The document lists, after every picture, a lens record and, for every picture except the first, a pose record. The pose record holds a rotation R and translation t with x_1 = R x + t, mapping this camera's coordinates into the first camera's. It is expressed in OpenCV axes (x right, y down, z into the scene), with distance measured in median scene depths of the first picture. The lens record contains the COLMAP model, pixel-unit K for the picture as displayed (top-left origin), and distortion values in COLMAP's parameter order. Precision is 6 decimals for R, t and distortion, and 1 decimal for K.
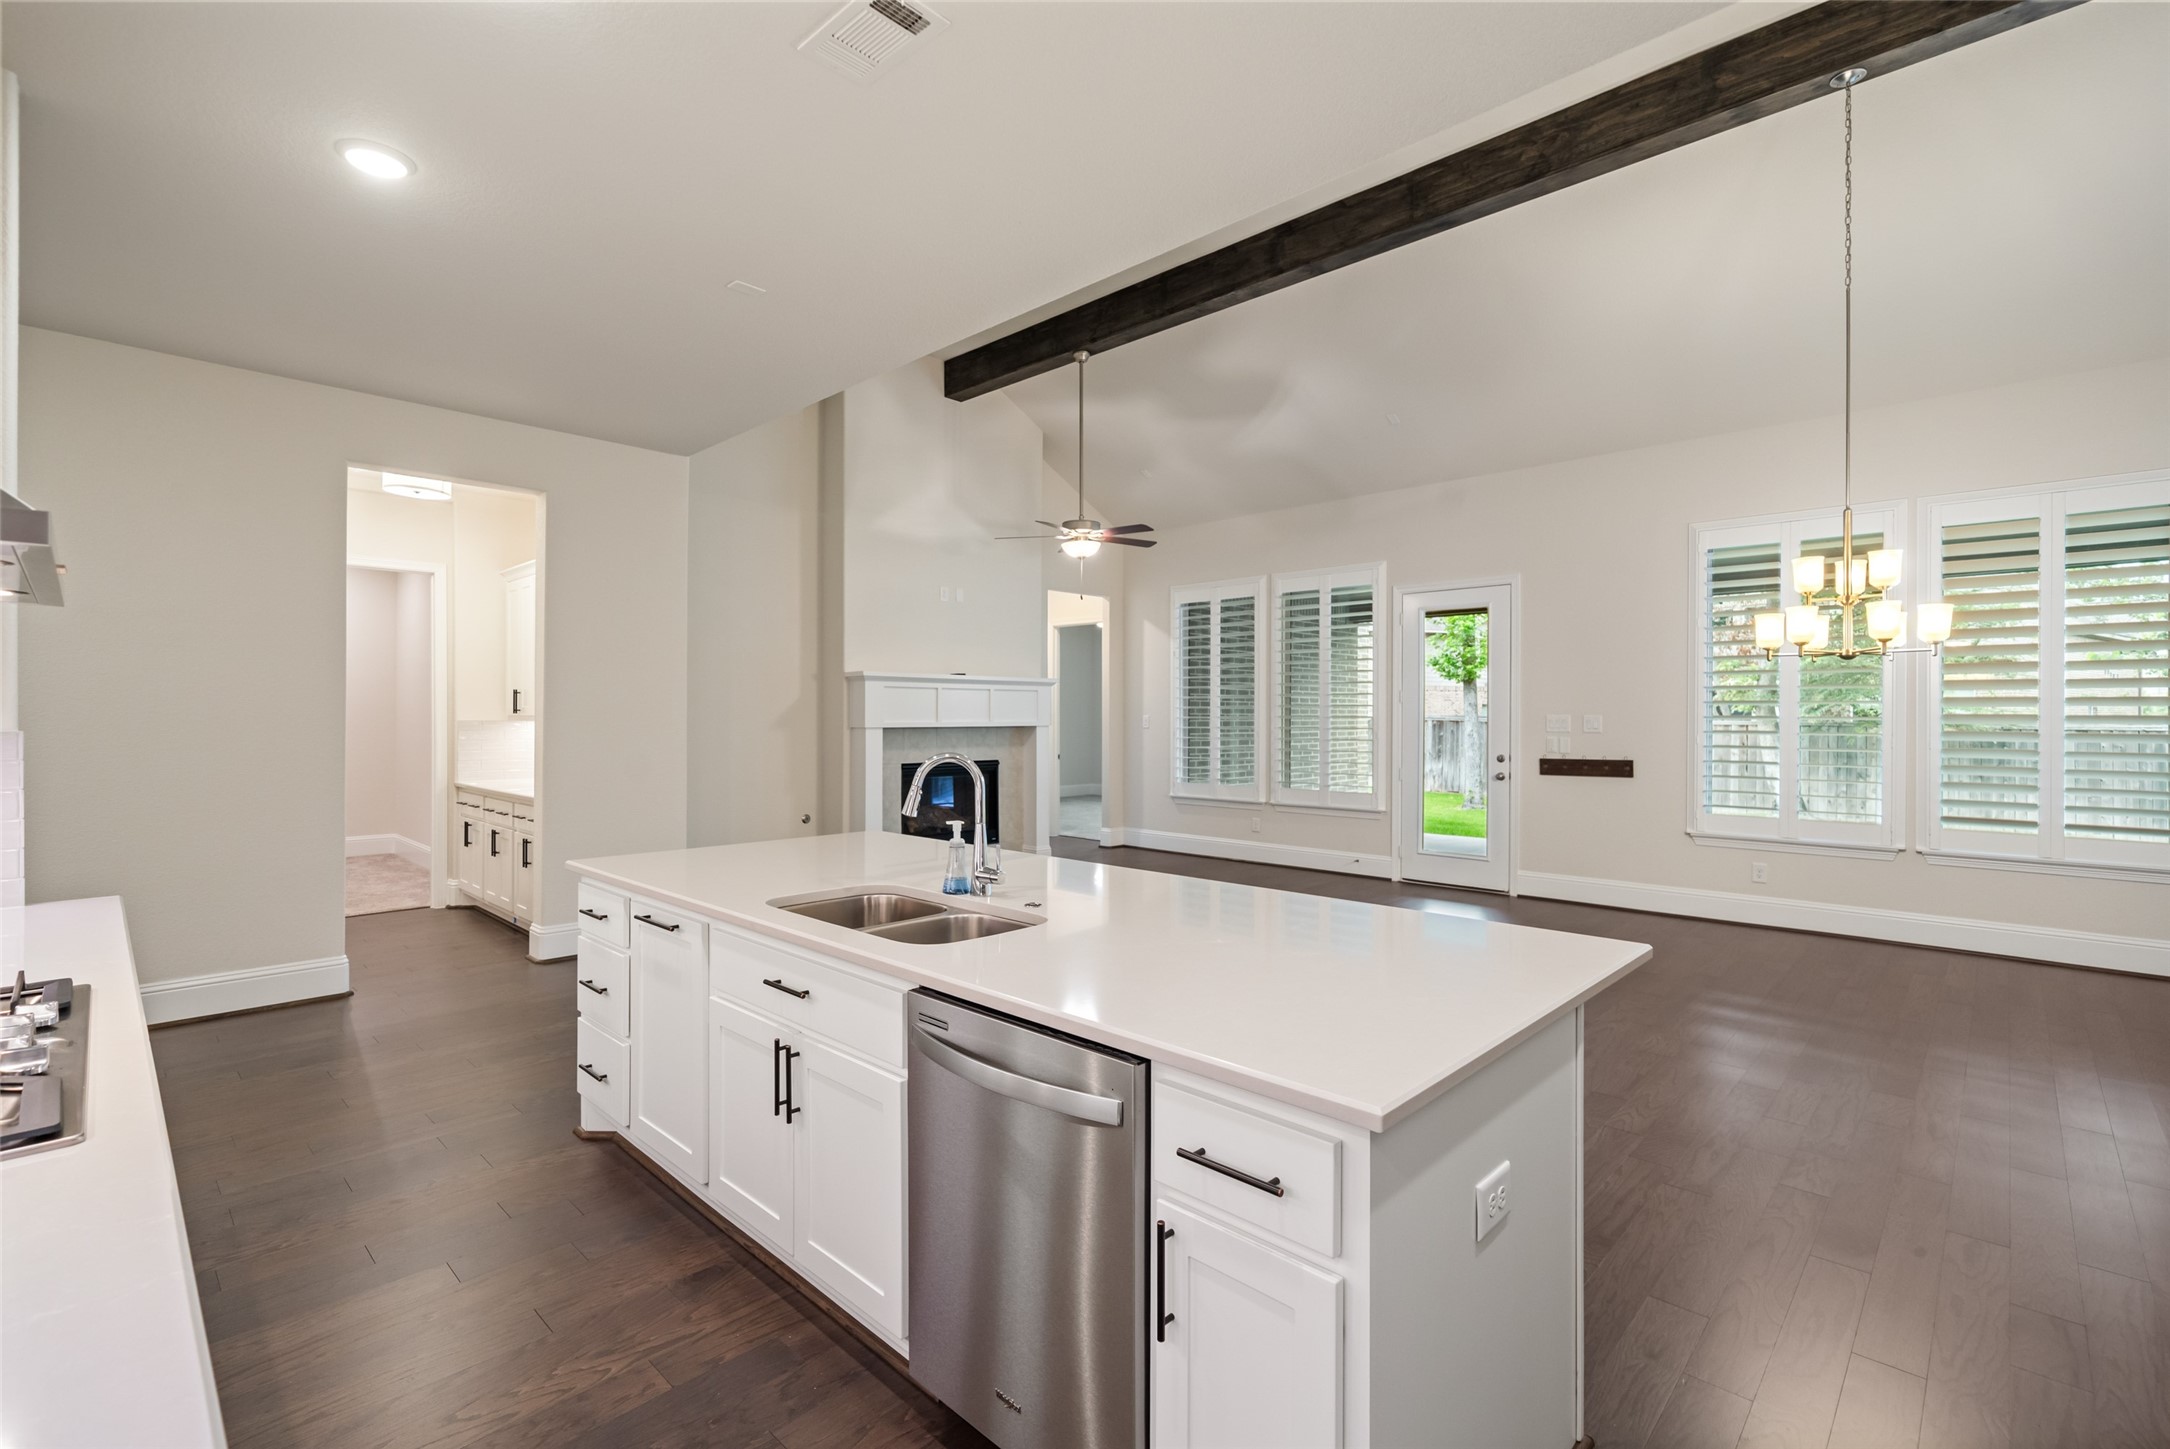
lens RADIAL K [[964.5, 0, 1093.7], [0, 964.5, 716.1], [0, 0, 1]] dist [-0.003319, 0.000634]
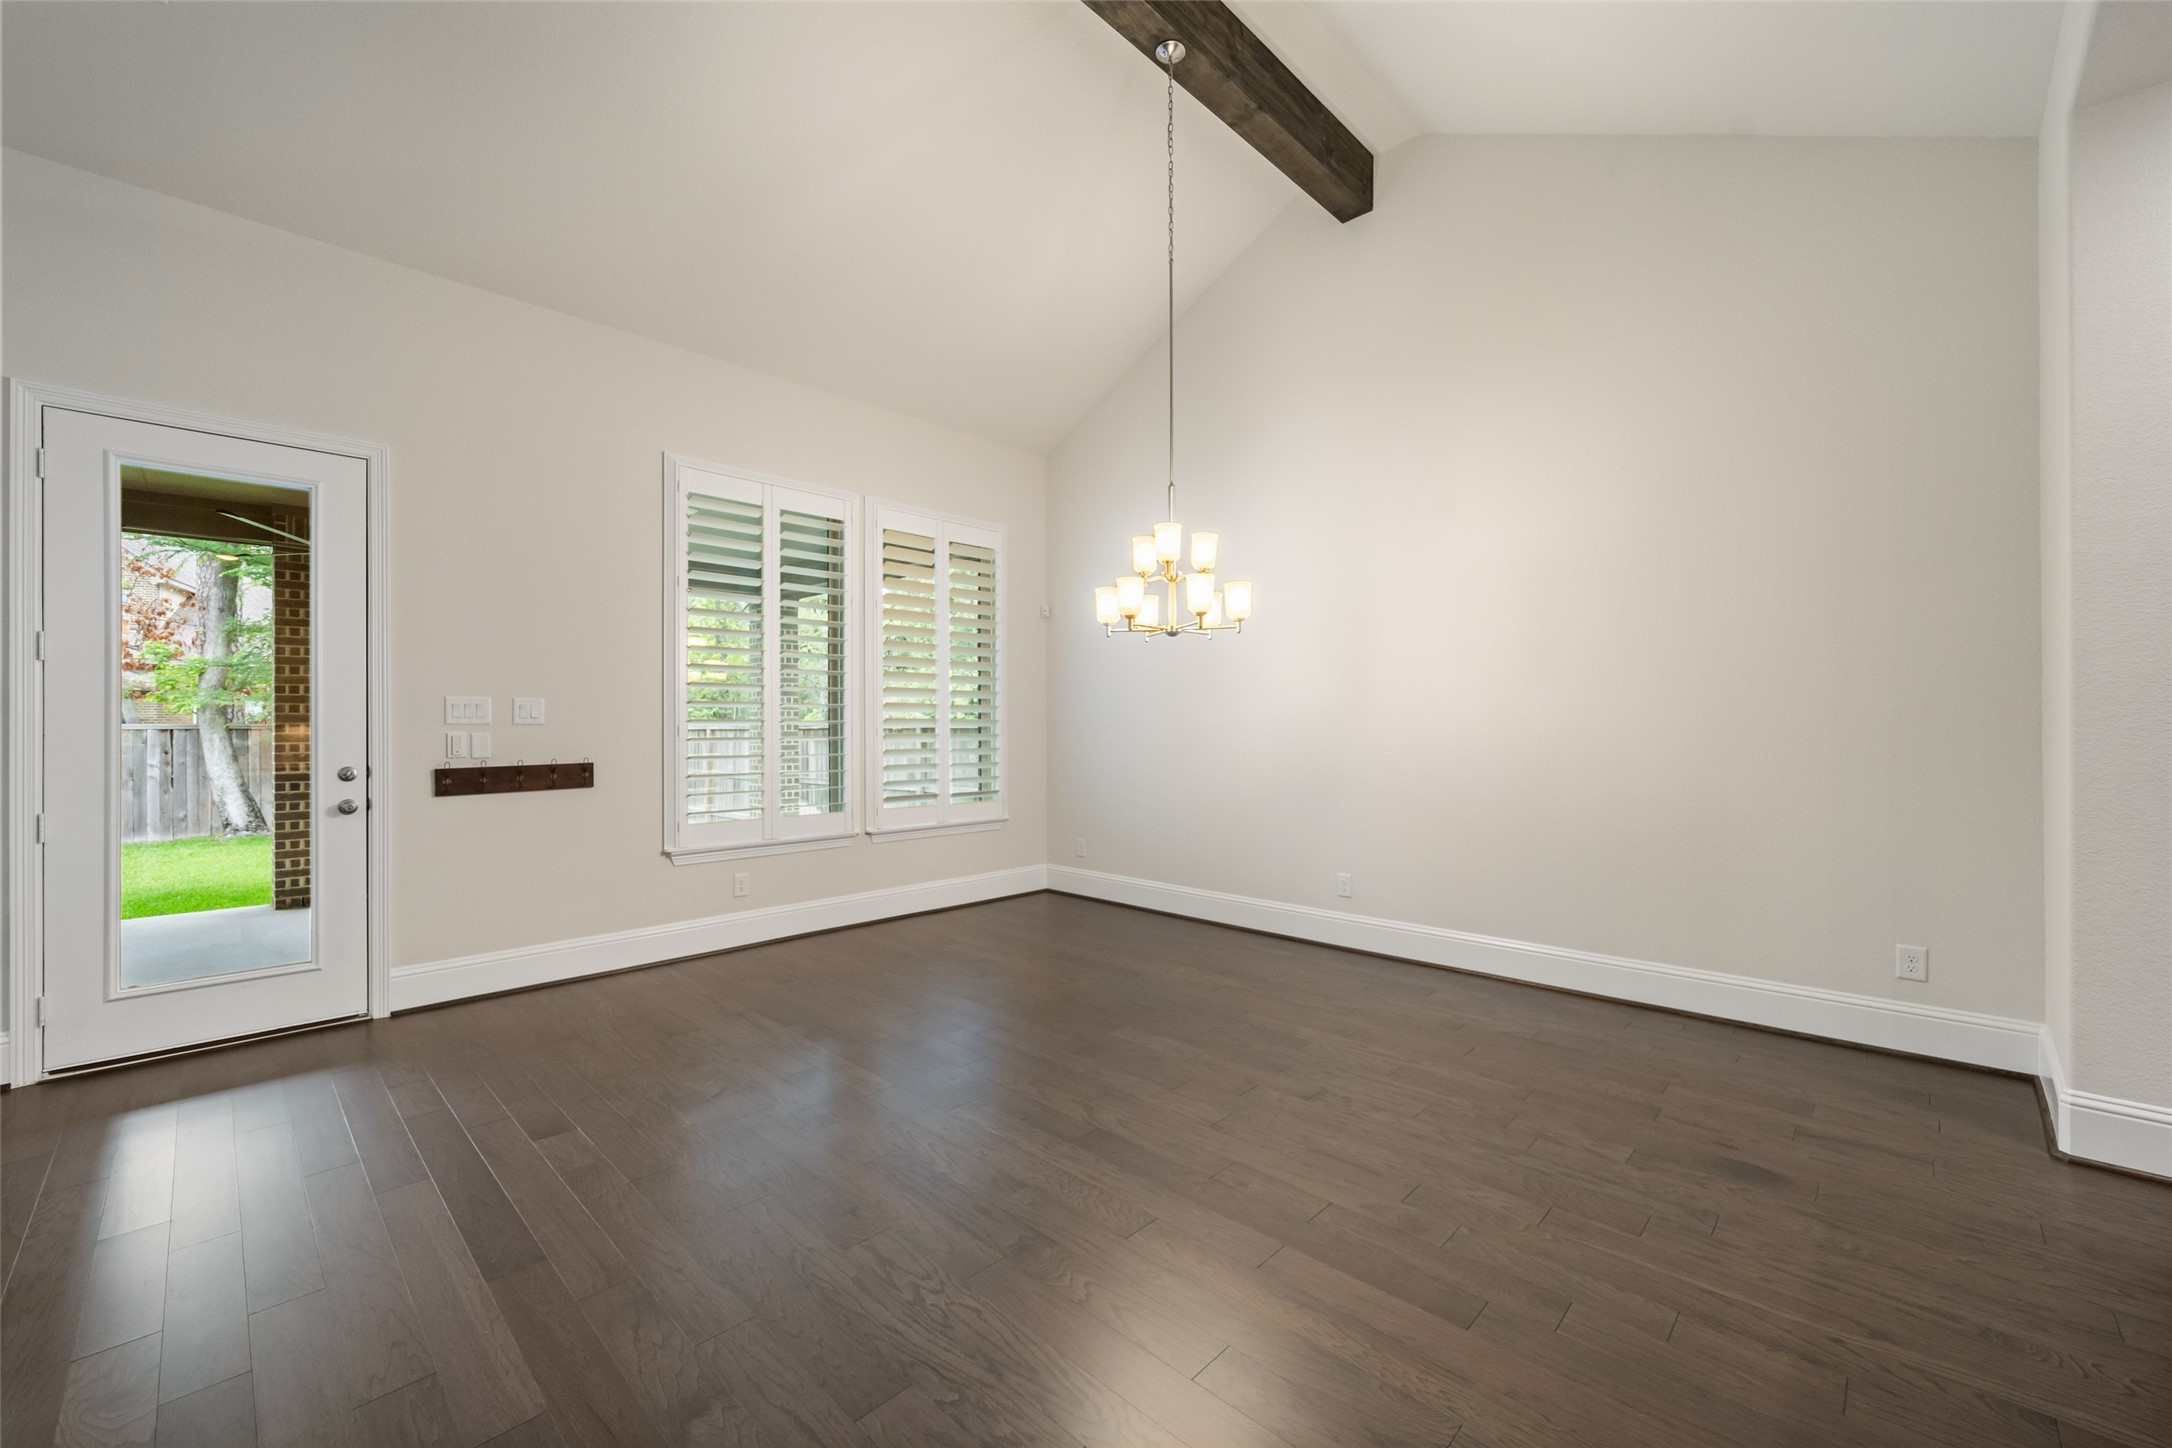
lens RADIAL K [[859.2, 0, 1085.9], [0, 859.2, 721.5], [0, 0, 1]] dist [-0.002846, 0.000232]
pose [[0.008886, 0.002190, 0.999958, -0.059306], [0.002854, 0.999993, -0.002216, 0.017502], [-0.999956, 0.002874, 0.008880, 0.604191]]
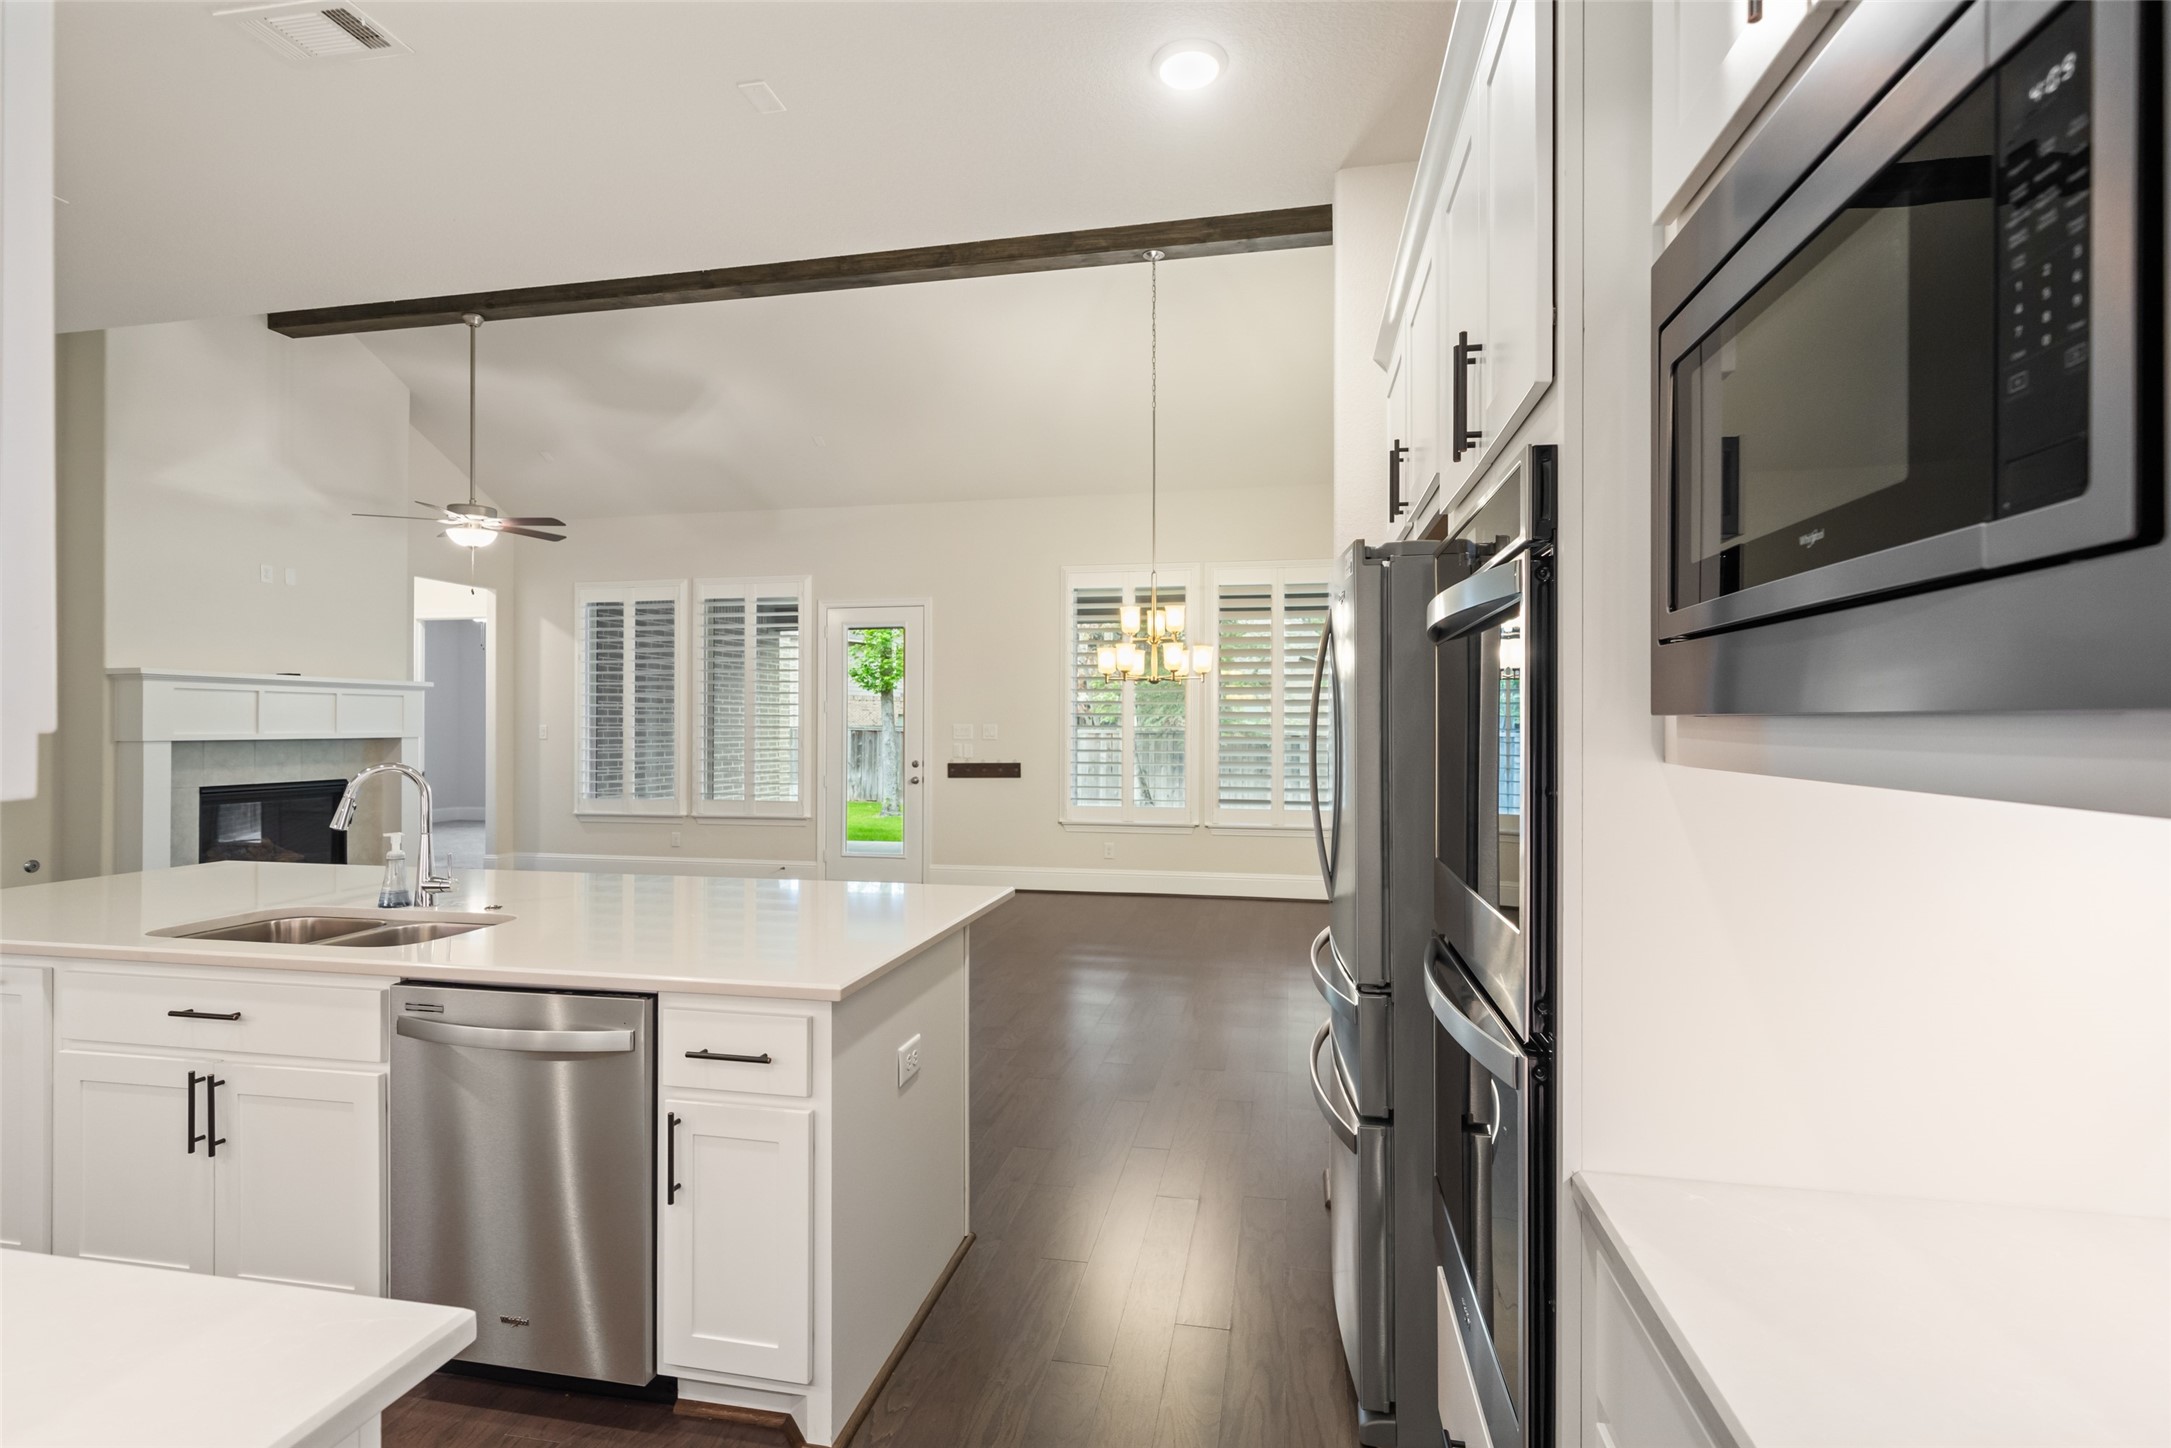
lens RADIAL K [[1026.5, 0, 1081.4], [0, 1026.5, 721.8], [0, 0, 1]] dist [0.004127, 0.000273]
pose [[0.847509, 0.000896, 0.530781, -0.039590], [0.001119, 0.999993, -0.003476, 0.000013], [-0.530780, 0.003540, 0.847502, -0.095185]]
